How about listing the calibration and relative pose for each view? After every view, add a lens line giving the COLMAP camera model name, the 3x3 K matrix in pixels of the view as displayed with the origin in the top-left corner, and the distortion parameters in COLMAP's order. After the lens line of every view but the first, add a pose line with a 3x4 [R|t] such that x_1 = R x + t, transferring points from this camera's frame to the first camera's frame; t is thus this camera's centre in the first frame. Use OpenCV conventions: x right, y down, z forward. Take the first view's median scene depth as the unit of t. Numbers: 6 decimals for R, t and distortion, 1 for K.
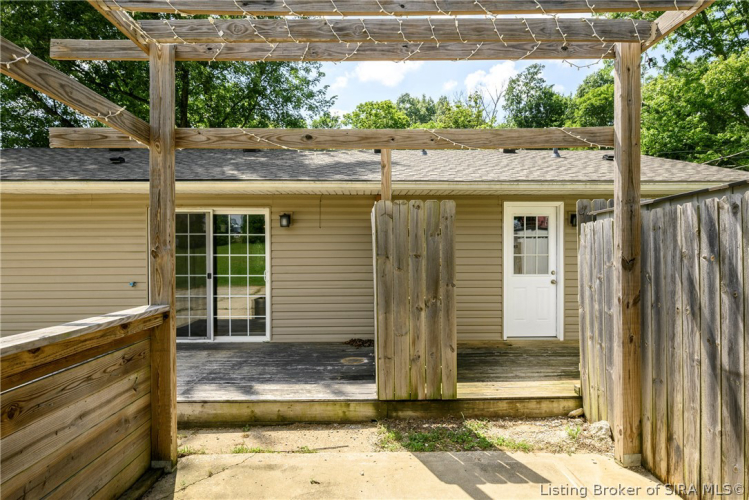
lens RADIAL K [[426.9, 0, 375.0], [0, 426.9, 254.3], [0, 0, 1]] dist [-0.000892, -0.000246]
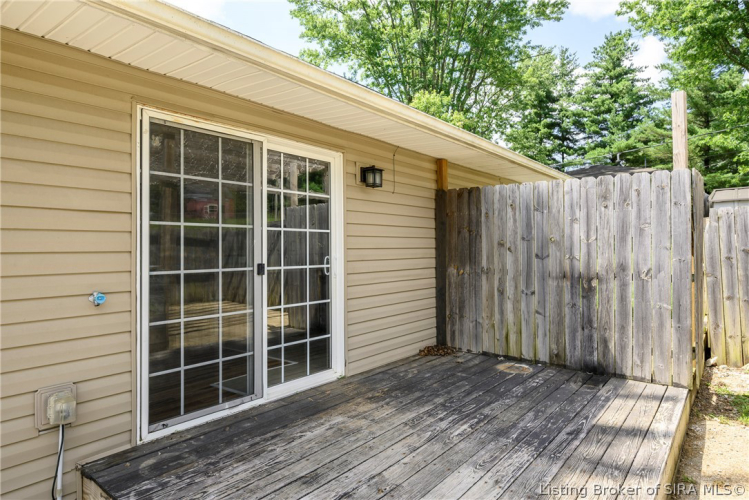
lens RADIAL K [[451.8, 0, 374.6], [0, 451.8, 245.6], [0, 0, 1]] dist [0.023403, 0.001499]
pose [[0.637507, 0.006259, 0.770419, -0.712293], [0.003714, 0.999930, -0.011197, 0.029480], [-0.770436, 0.009999, 0.637439, 0.562424]]
